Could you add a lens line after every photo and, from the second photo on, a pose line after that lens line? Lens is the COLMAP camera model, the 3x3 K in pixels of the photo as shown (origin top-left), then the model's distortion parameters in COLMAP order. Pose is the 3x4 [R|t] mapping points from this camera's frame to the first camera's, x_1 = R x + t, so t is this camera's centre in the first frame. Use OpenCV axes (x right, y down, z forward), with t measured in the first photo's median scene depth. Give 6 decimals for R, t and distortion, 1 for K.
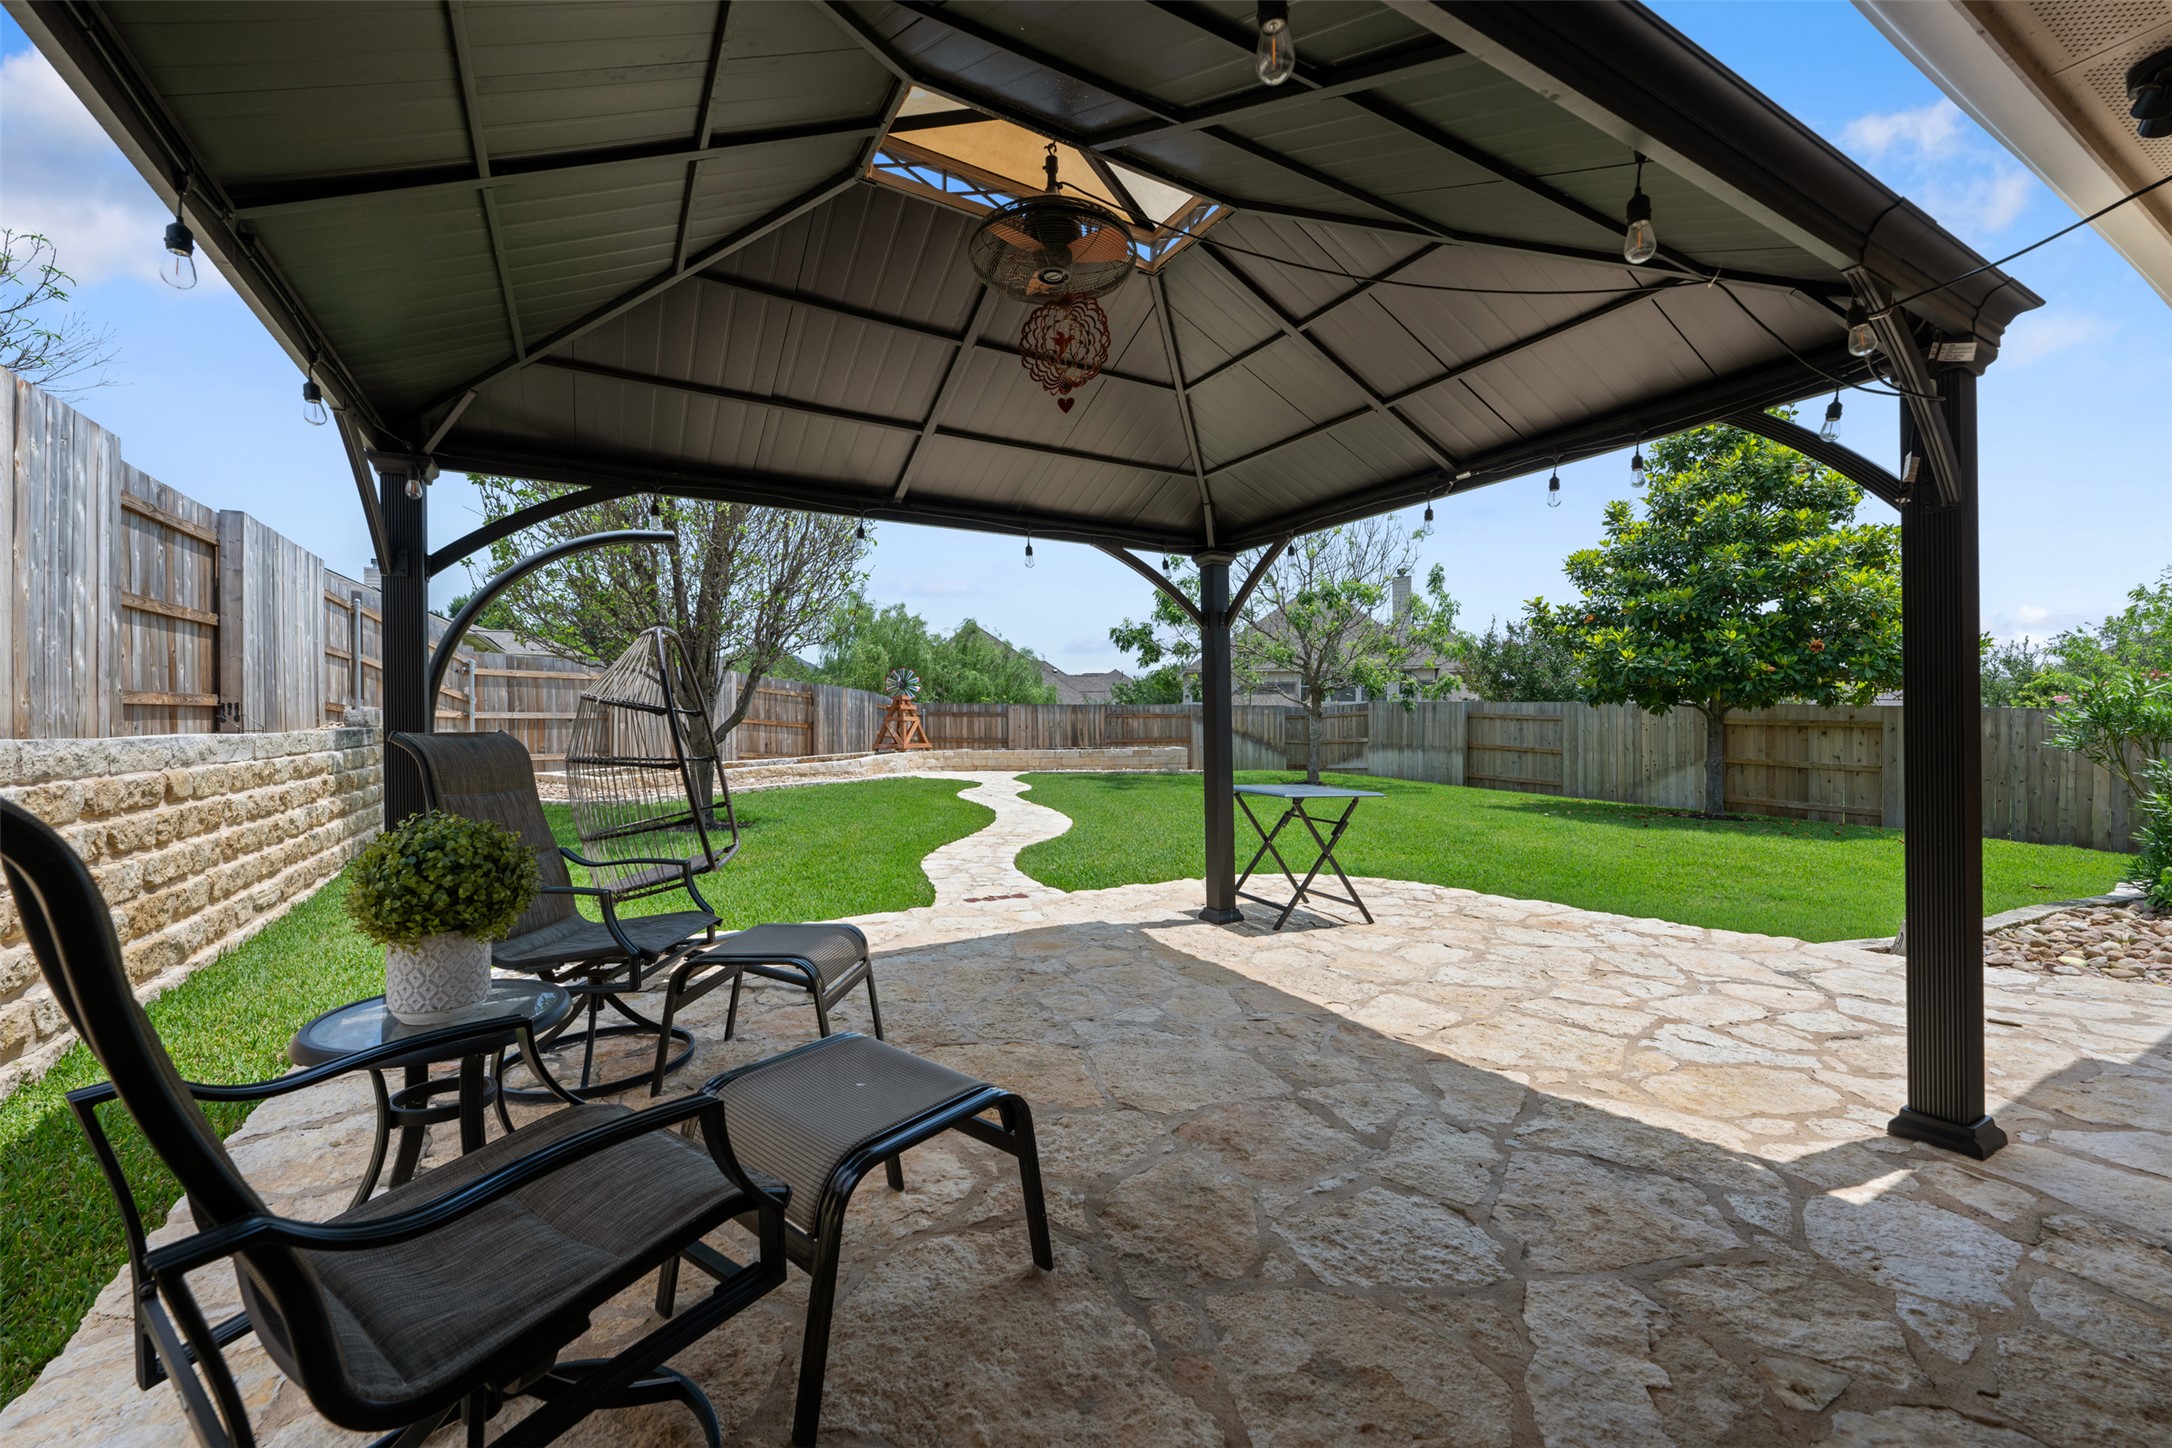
lens RADIAL K [[859.5, 0, 1084.1], [0, 859.5, 718.2], [0, 0, 1]] dist [0.000562, 0.000307]
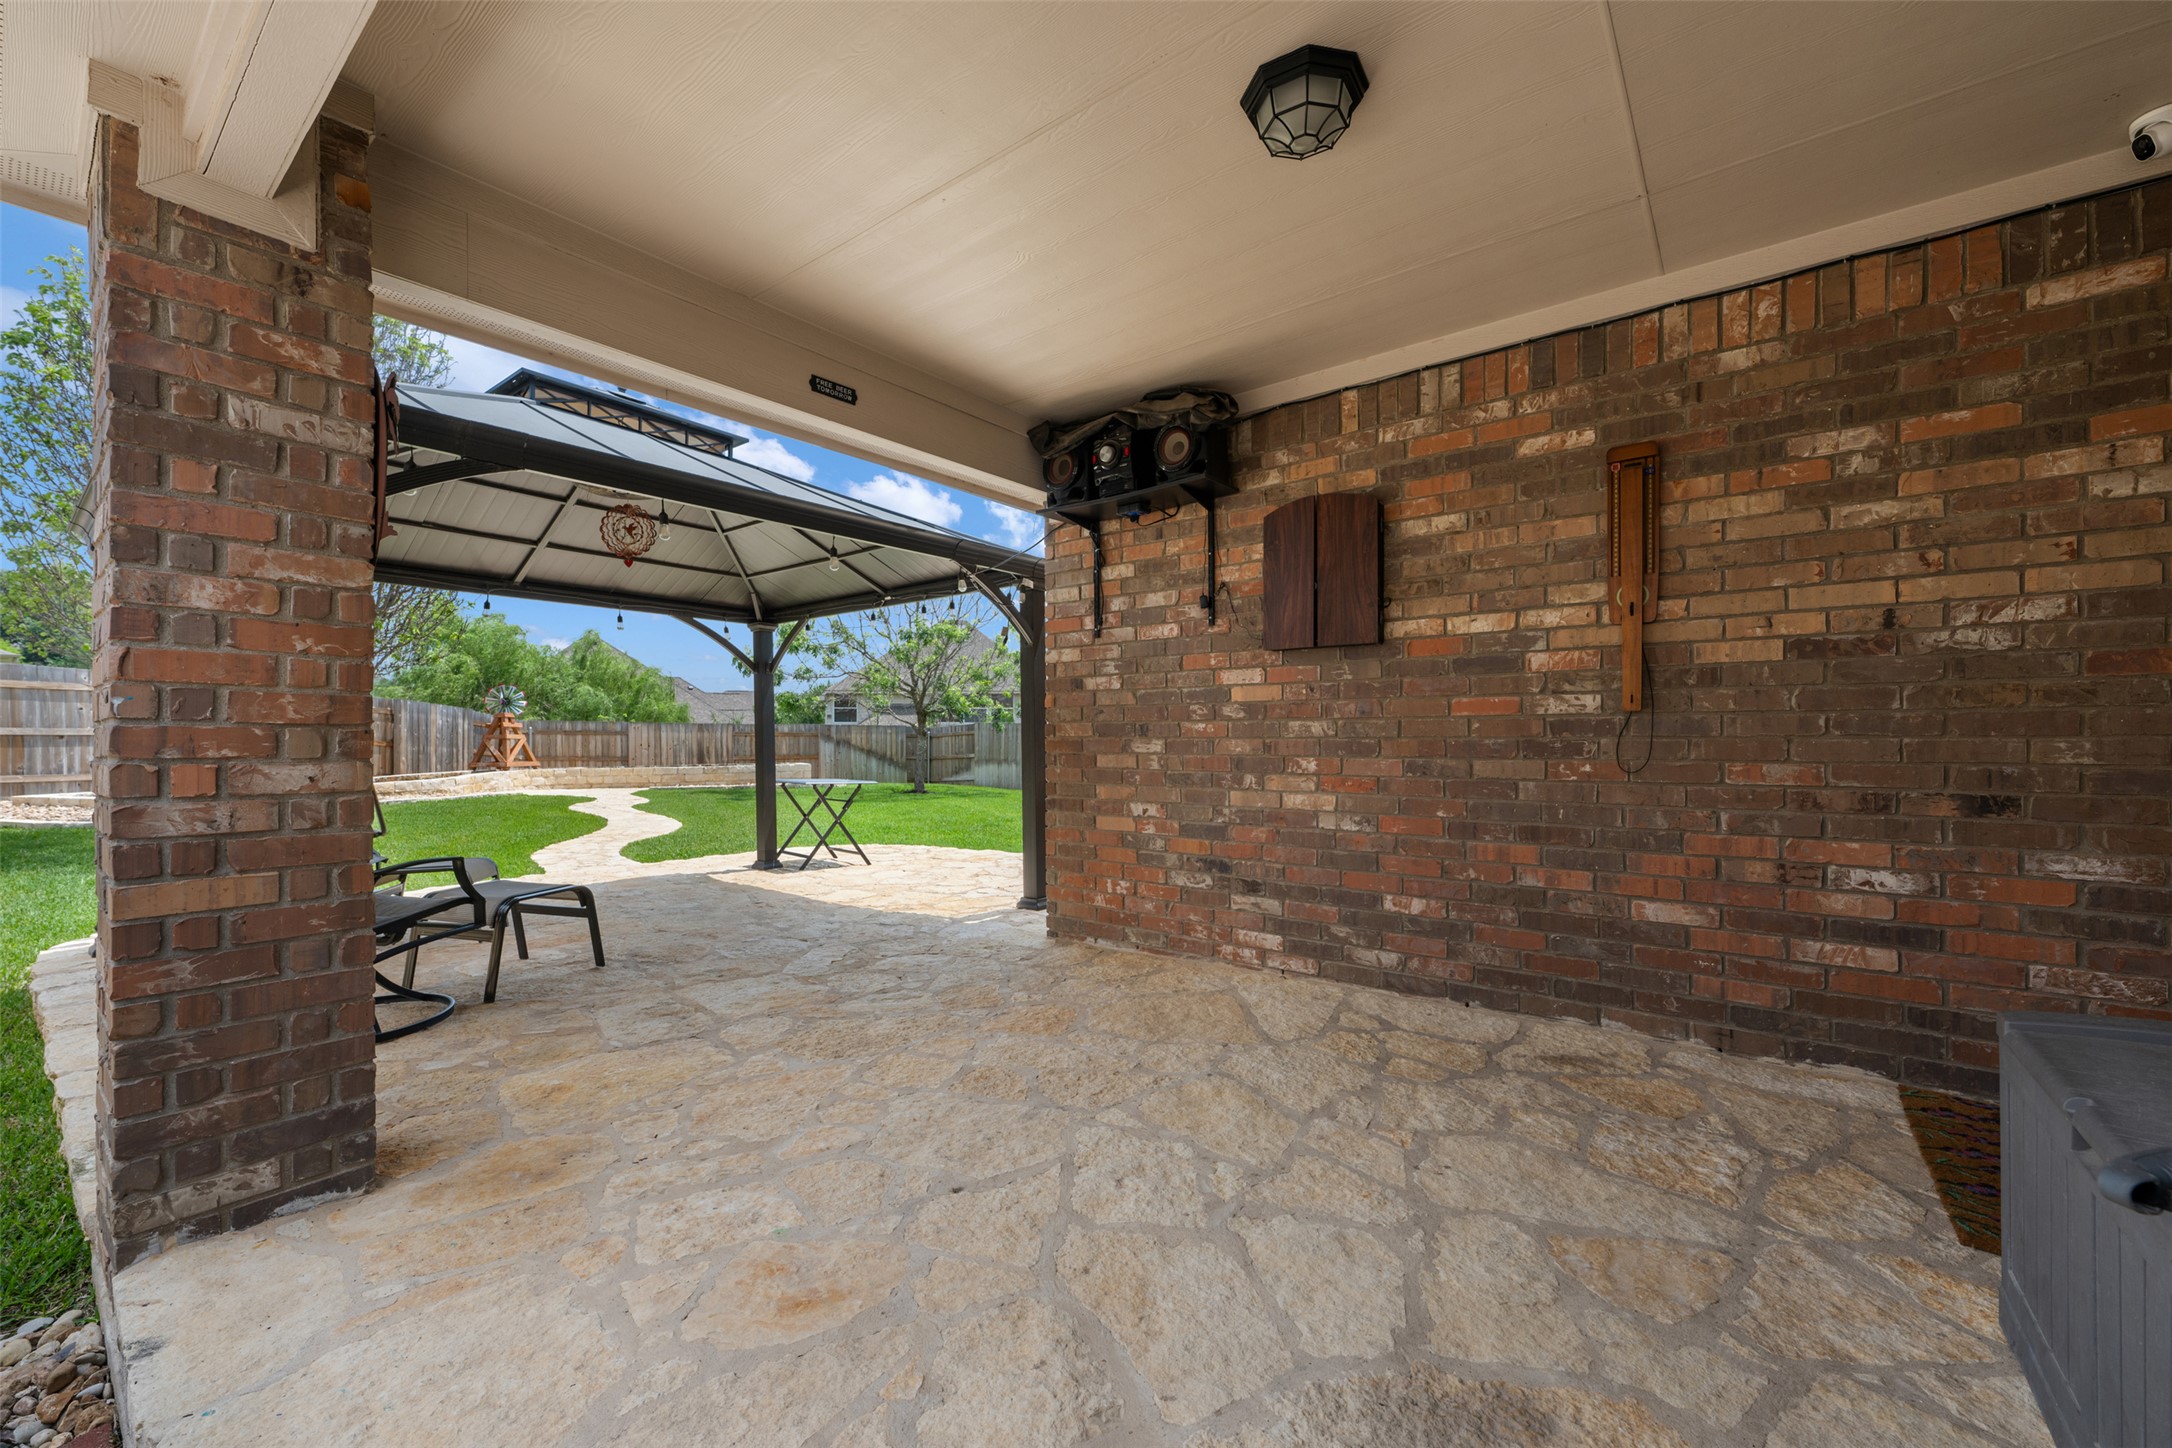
lens RADIAL K [[859.5, 0, 1080.1], [0, 859.5, 738.6], [0, 0, 1]] dist [0.000562, 0.000307]
pose [[0.926130, 0.001008, 0.377203, 0.031623], [-0.001299, 0.999999, 0.000516, 0.002219], [-0.377202, -0.000968, 0.926131, -0.188792]]
